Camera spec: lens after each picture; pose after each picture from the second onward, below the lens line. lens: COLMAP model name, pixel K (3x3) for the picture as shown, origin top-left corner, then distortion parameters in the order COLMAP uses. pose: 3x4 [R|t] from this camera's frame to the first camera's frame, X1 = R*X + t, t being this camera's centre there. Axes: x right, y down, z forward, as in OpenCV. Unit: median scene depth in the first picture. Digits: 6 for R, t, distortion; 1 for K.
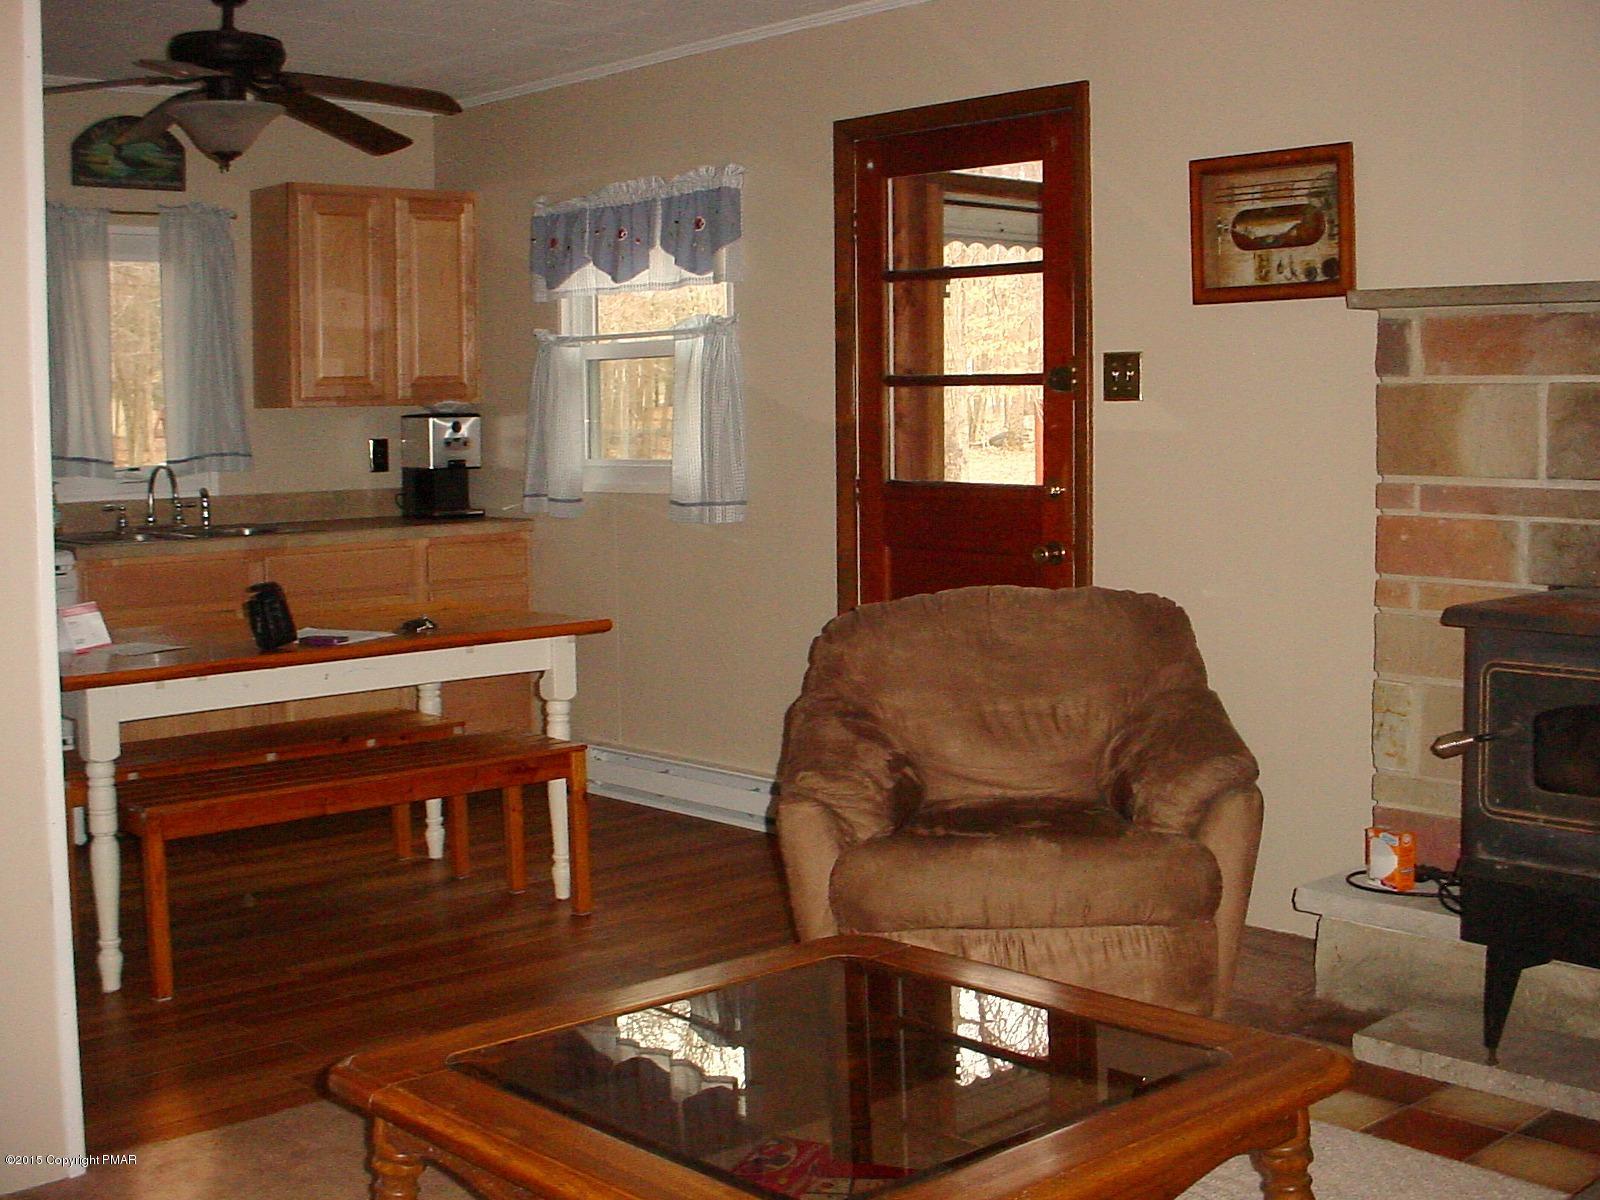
lens RADIAL K [[2014.8, 0, 800.1], [0, 2014.8, 599.4], [0, 0, 1]] dist [-0.151165, 0.000000]
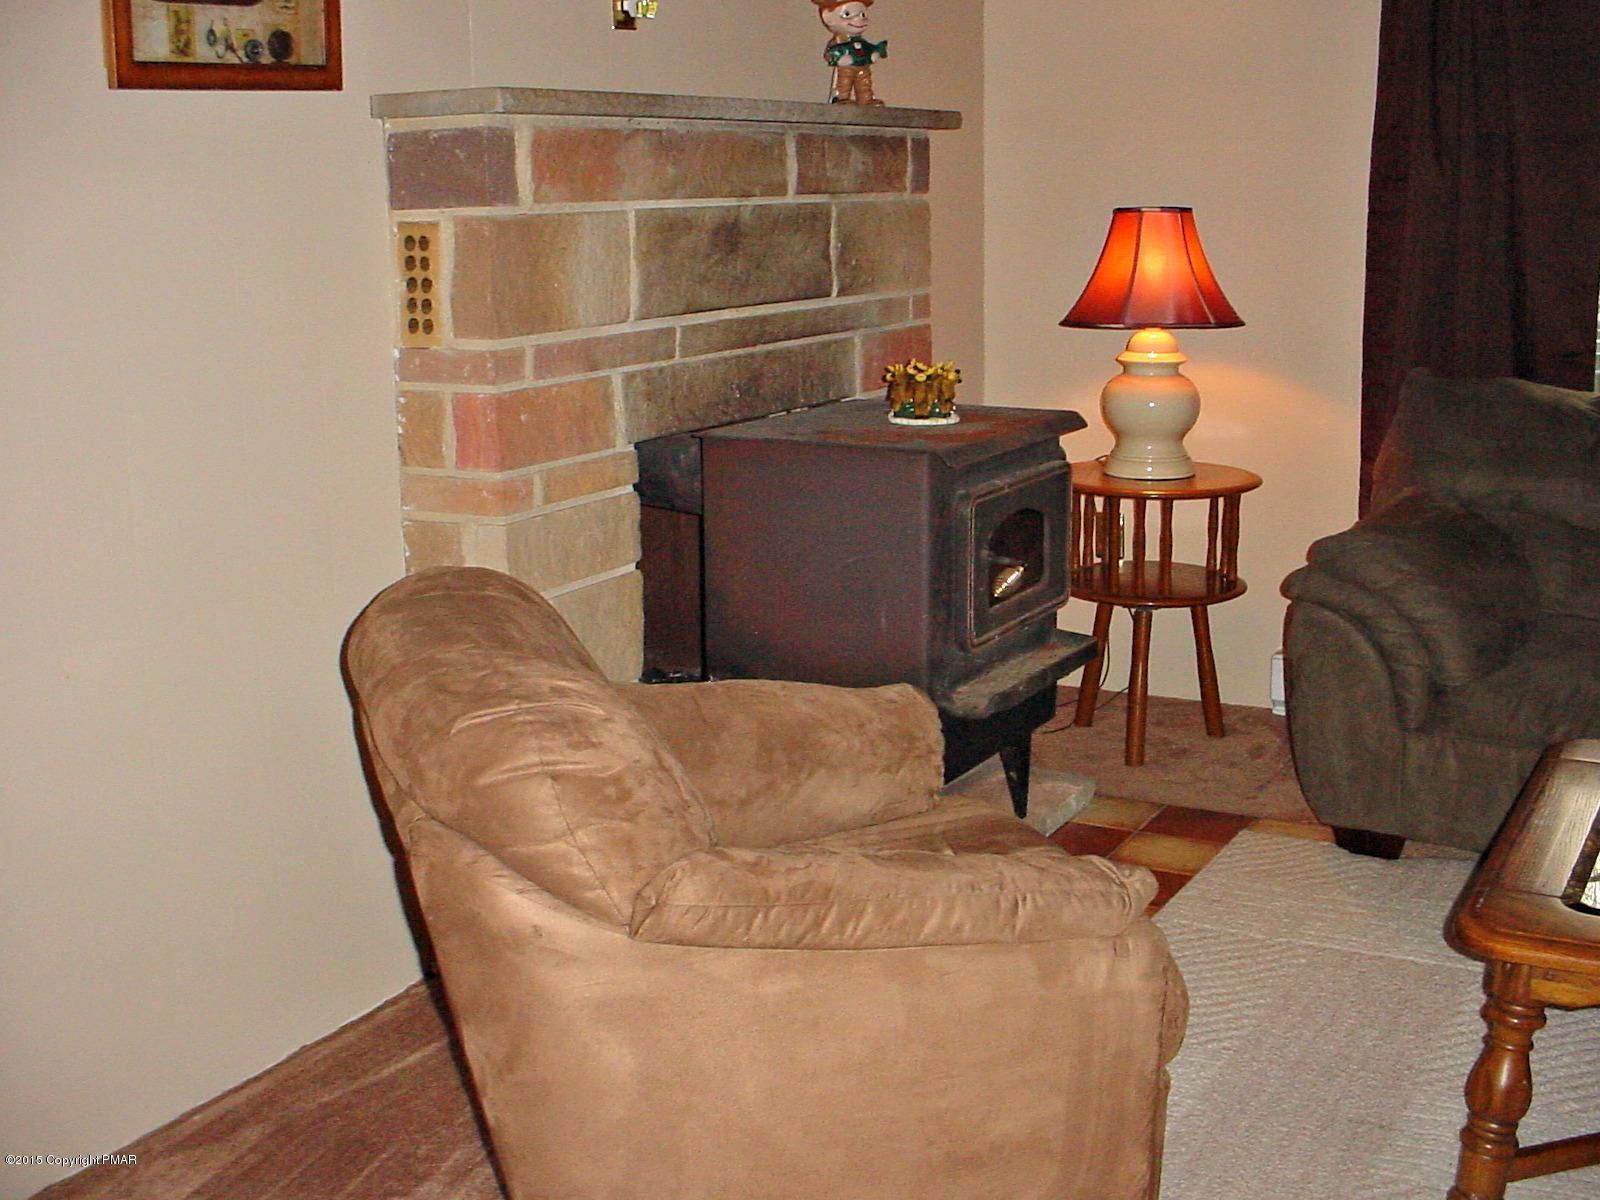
lens RADIAL K [[2014.8, 0, 799.4], [0, 2014.8, 599.1], [0, 0, 1]] dist [-0.151165, 0.000000]
pose [[-0.332903, -0.185116, 0.924612, -0.464258], [0.106457, 0.966894, 0.231910, -0.133471], [-0.936932, 0.175635, -0.302175, 1.163575]]
